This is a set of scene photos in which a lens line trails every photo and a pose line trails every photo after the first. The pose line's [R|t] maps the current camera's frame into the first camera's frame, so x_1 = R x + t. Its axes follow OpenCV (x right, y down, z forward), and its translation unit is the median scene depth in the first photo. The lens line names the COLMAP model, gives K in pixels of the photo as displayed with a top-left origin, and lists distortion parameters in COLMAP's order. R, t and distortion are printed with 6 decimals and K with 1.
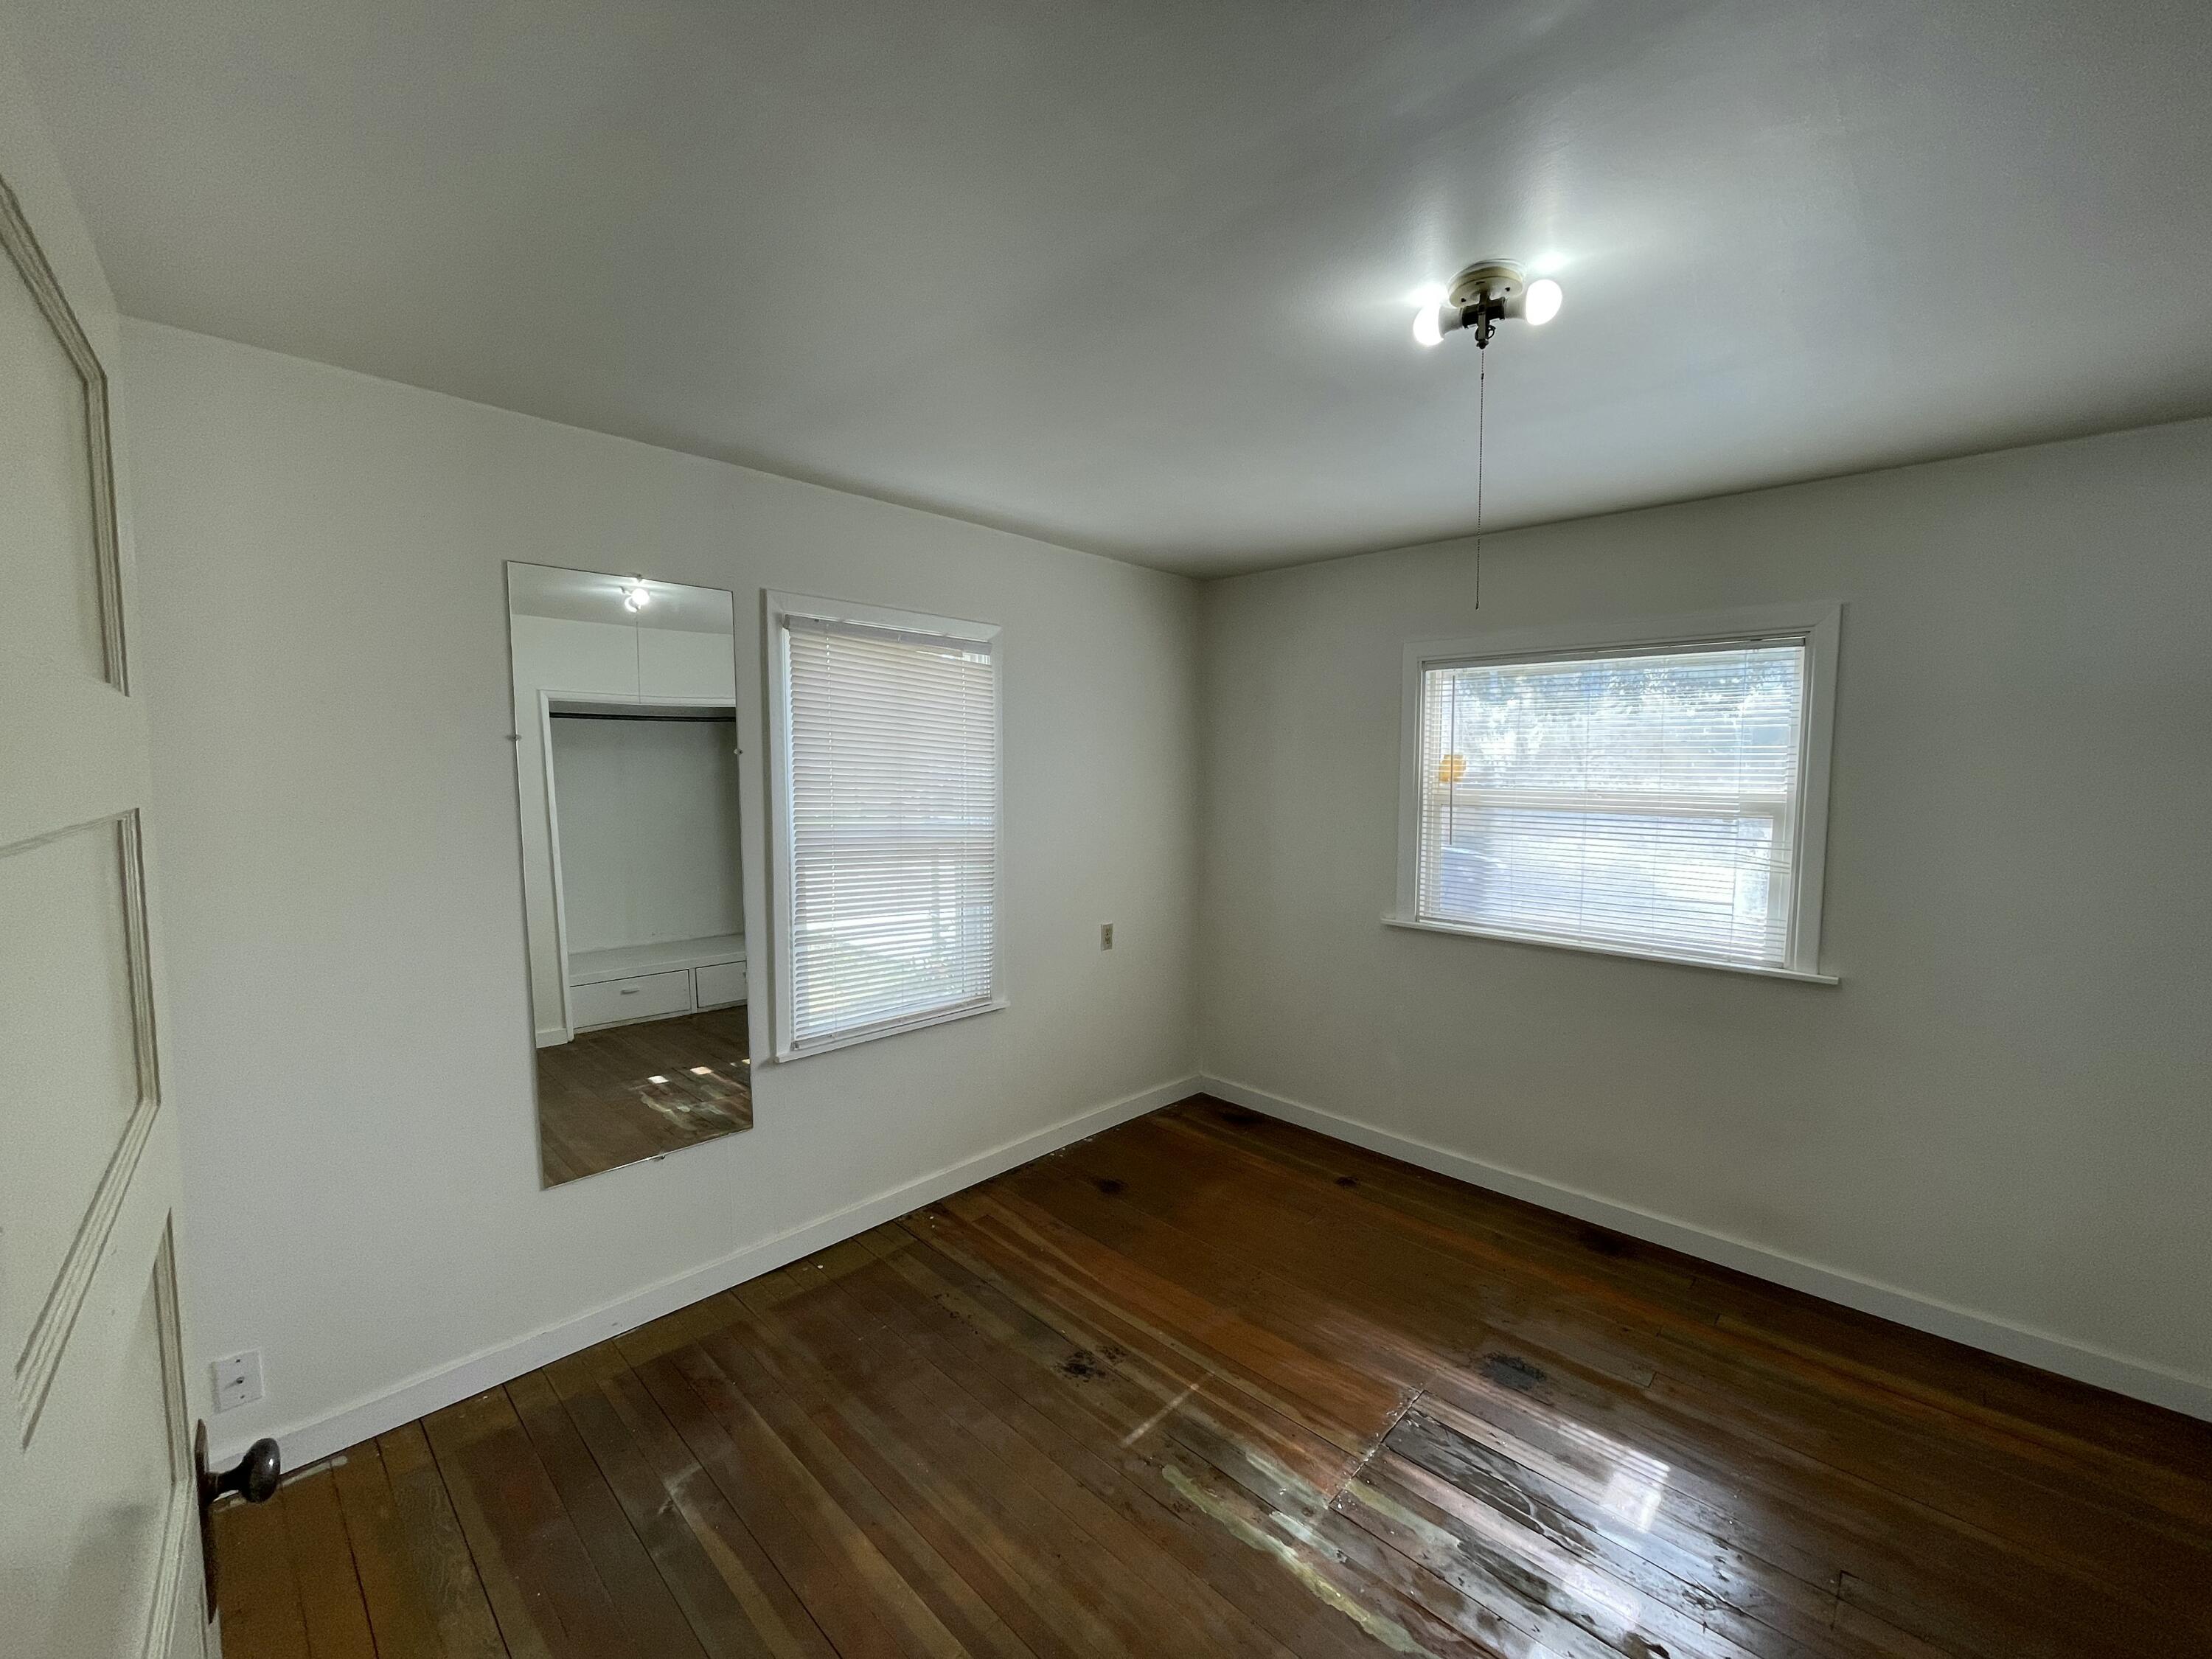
lens RADIAL K [[897.0, 0, 1099.6], [0, 897.0, 832.9], [0, 0, 1]] dist [0.000429, -0.001430]
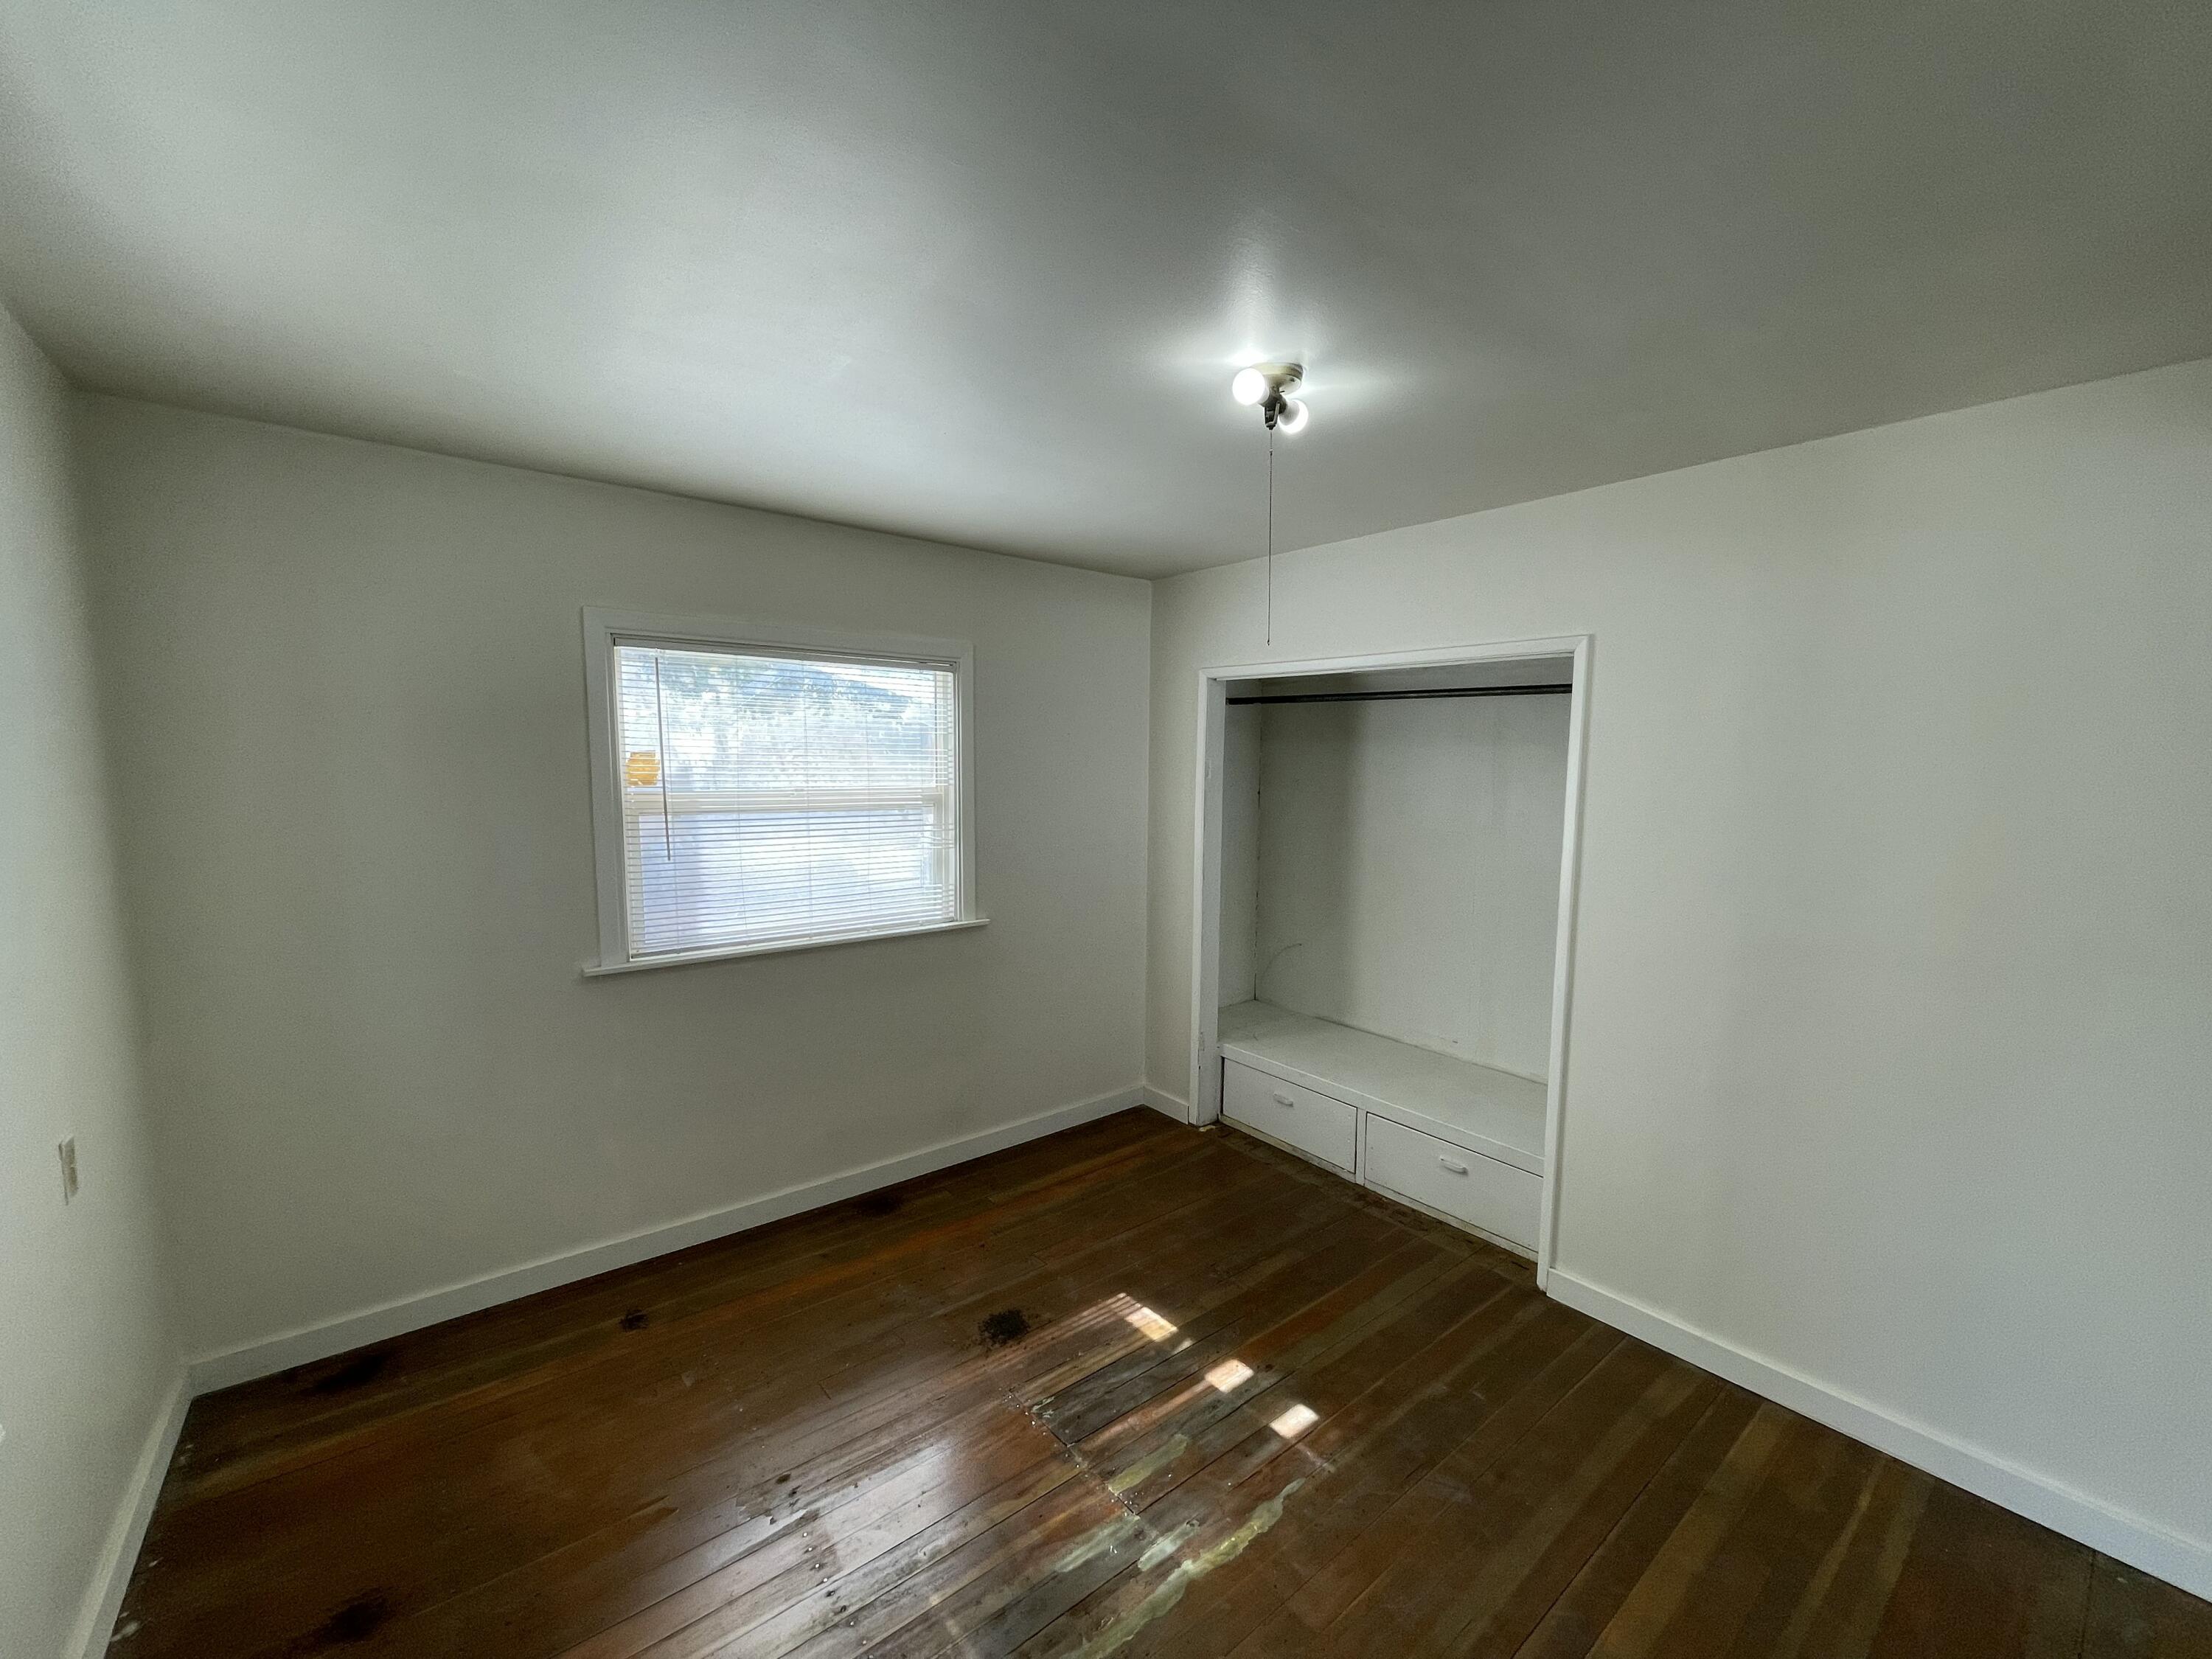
lens RADIAL K [[897.0, 0, 1101.4], [0, 897.0, 830.2], [0, 0, 1]] dist [0.000429, -0.001430]
pose [[0.125728, -0.082542, 0.988625, -0.442700], [0.070352, 0.994766, 0.074108, -0.056141], [-0.989567, 0.060234, 0.130877, 0.564921]]
